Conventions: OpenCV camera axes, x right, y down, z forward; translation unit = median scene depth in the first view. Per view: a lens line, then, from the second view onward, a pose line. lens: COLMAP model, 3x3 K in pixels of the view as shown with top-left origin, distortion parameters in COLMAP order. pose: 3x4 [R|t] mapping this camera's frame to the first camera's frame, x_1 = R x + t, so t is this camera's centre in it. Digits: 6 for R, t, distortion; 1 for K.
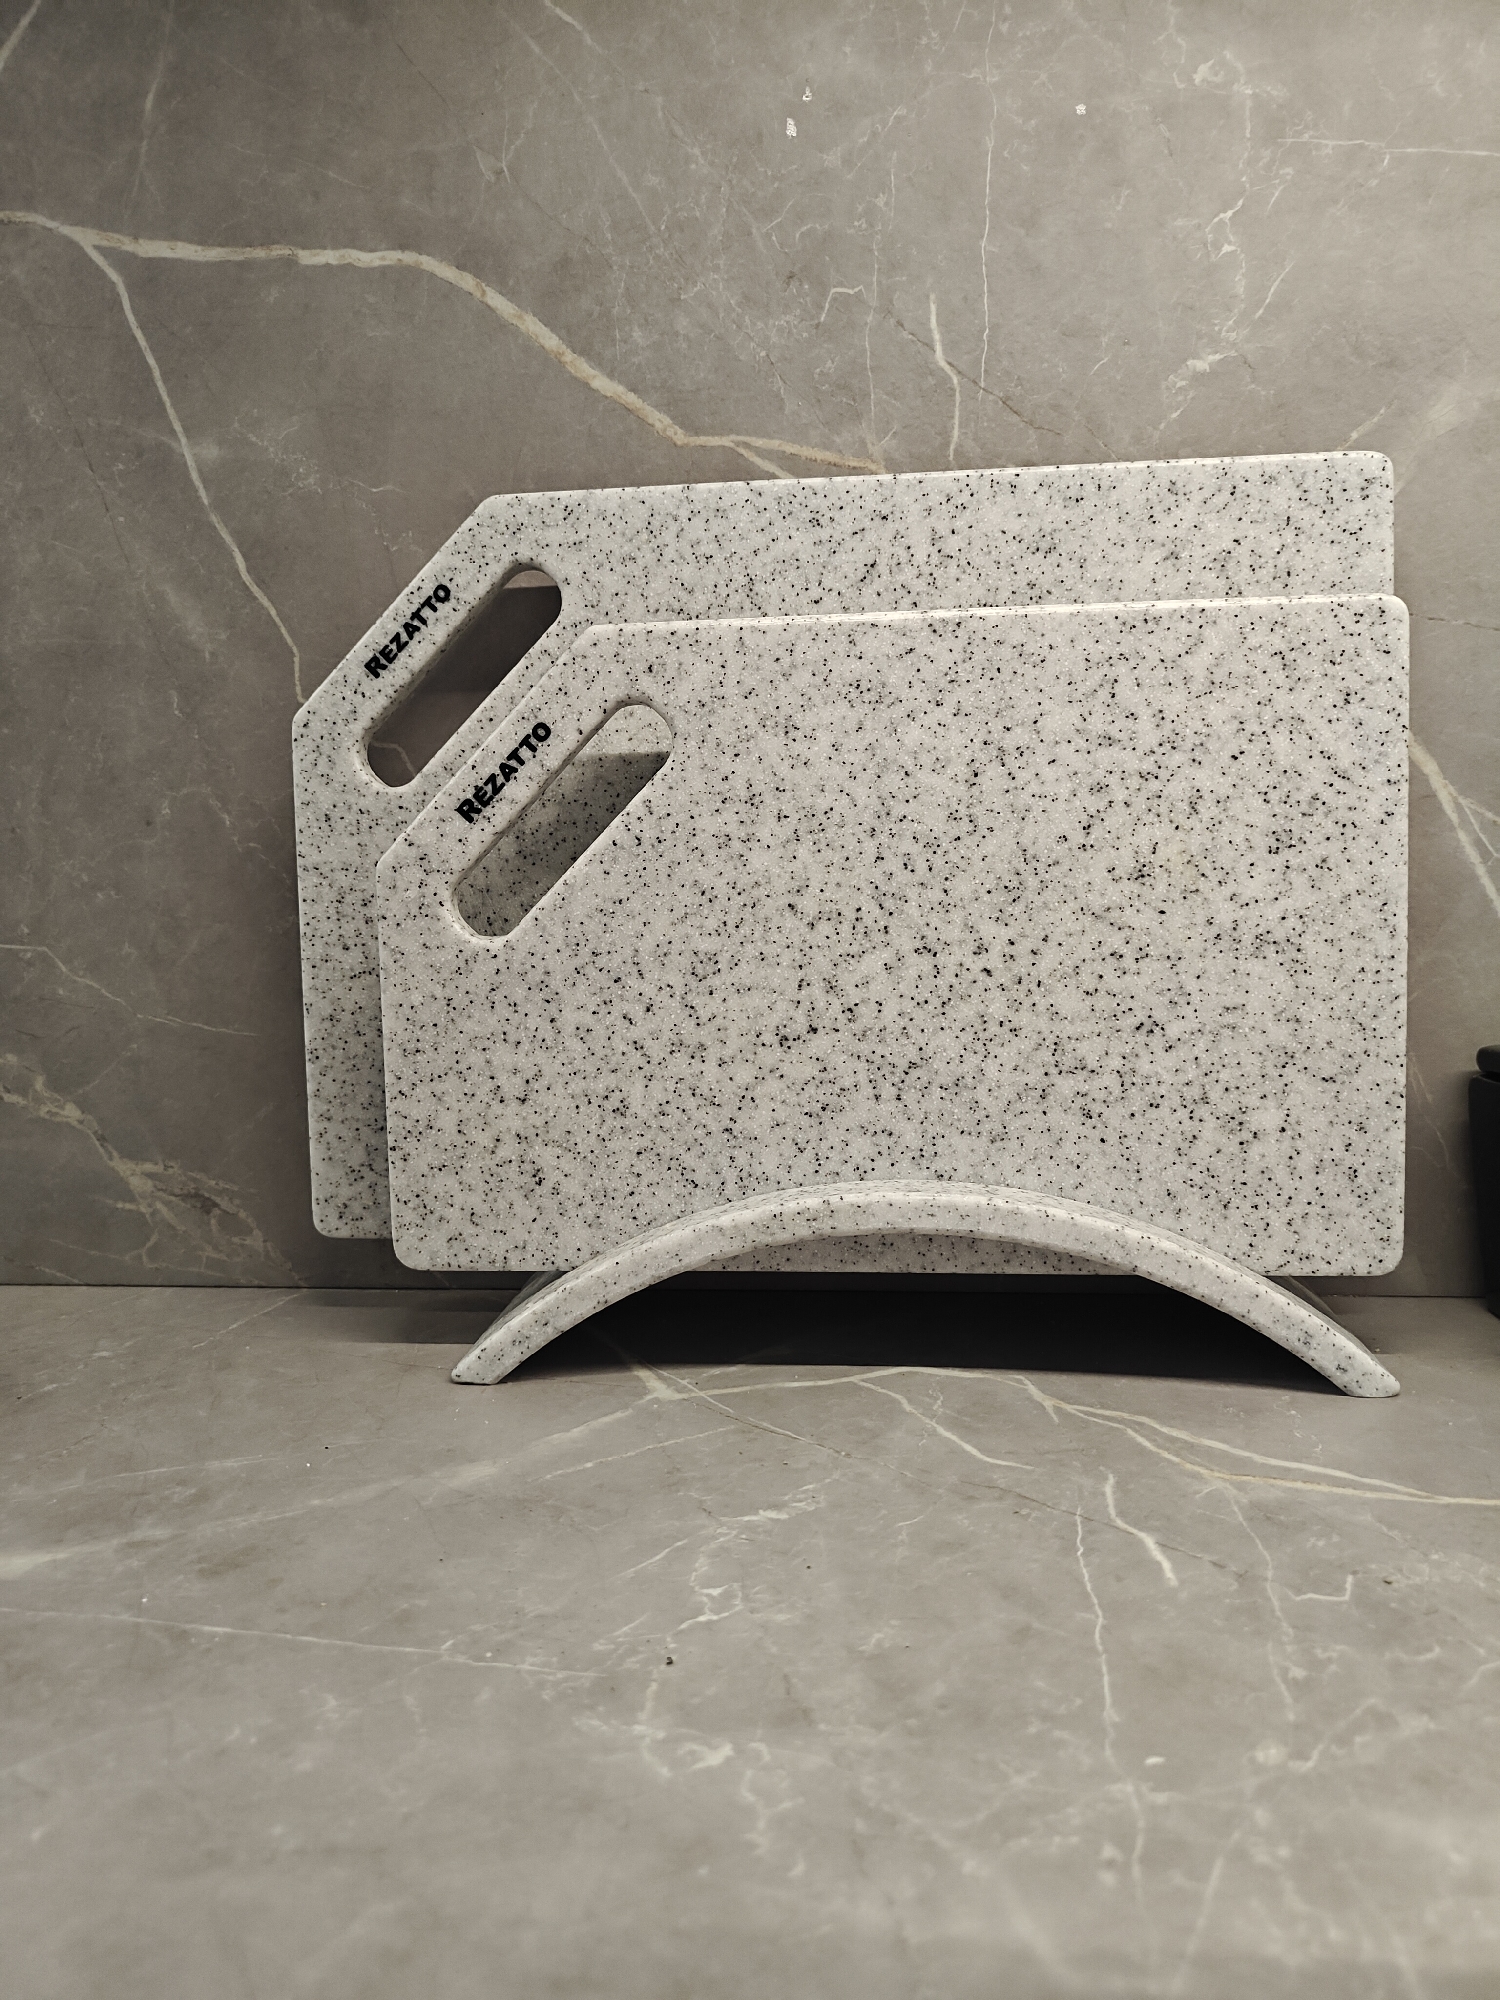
lens RADIAL K [[1342.3, 0, 750.0], [0, 1342.3, 1000.0], [0, 0, 1]] dist [0.035112, -0.007829]
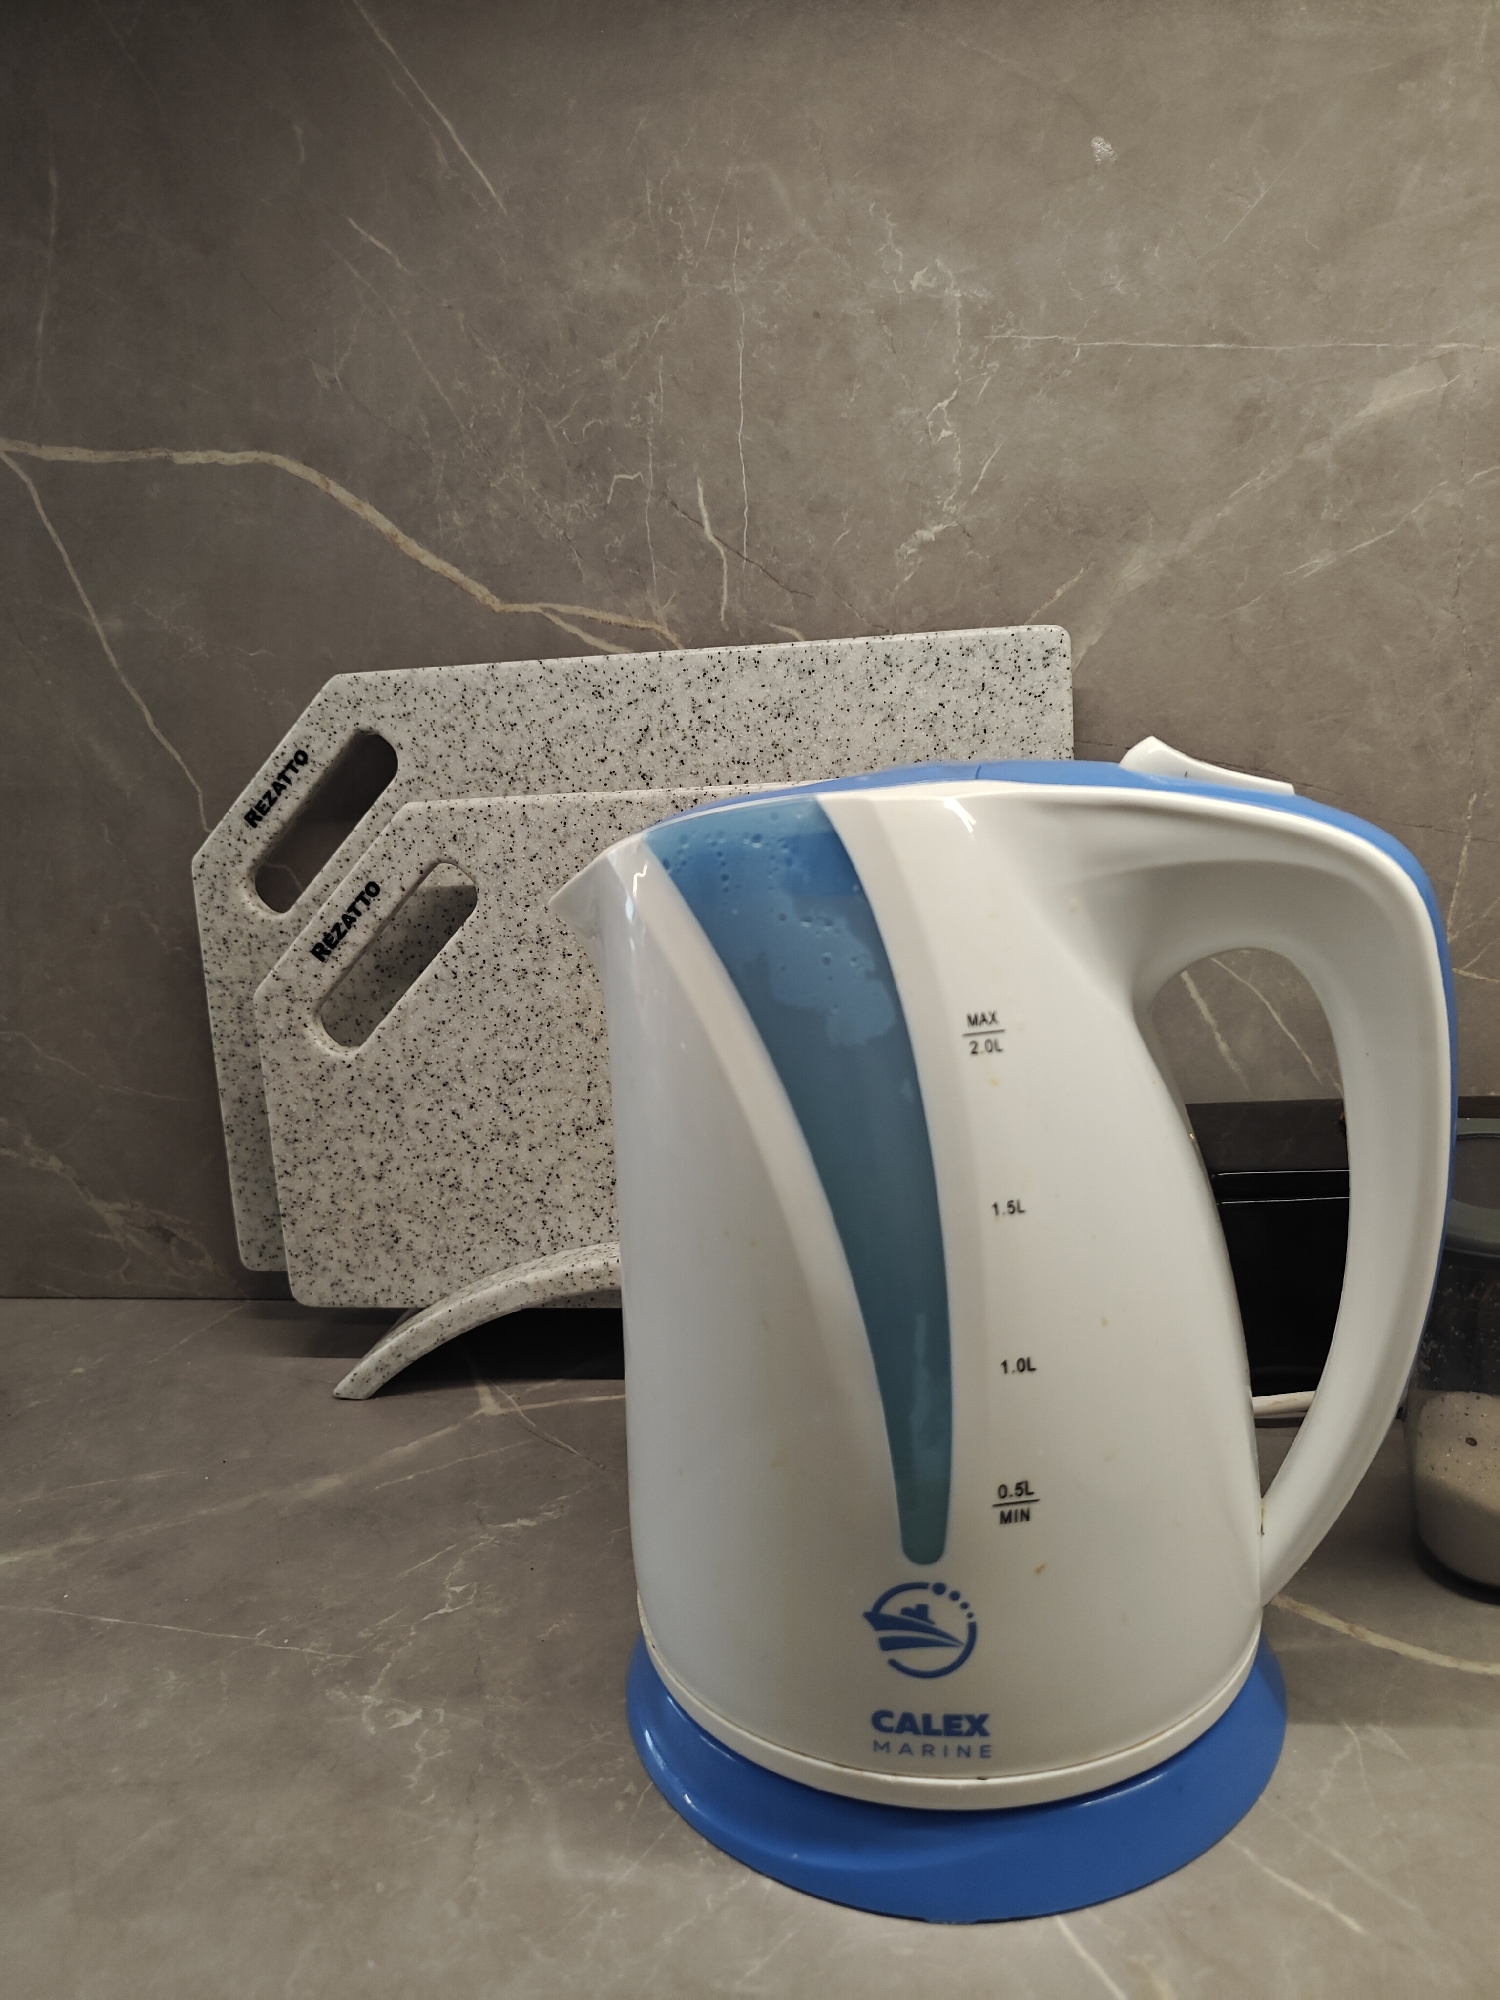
lens RADIAL K [[1342.3, 0, 750.0], [0, 1342.3, 1000.0], [0, 0, 1]] dist [0.035112, -0.007829]
pose [[0.997880, -0.027016, -0.059215, 0.246722], [0.032918, 0.994333, 0.101085, -0.199520], [0.056148, -0.102820, 0.993114, -0.208687]]
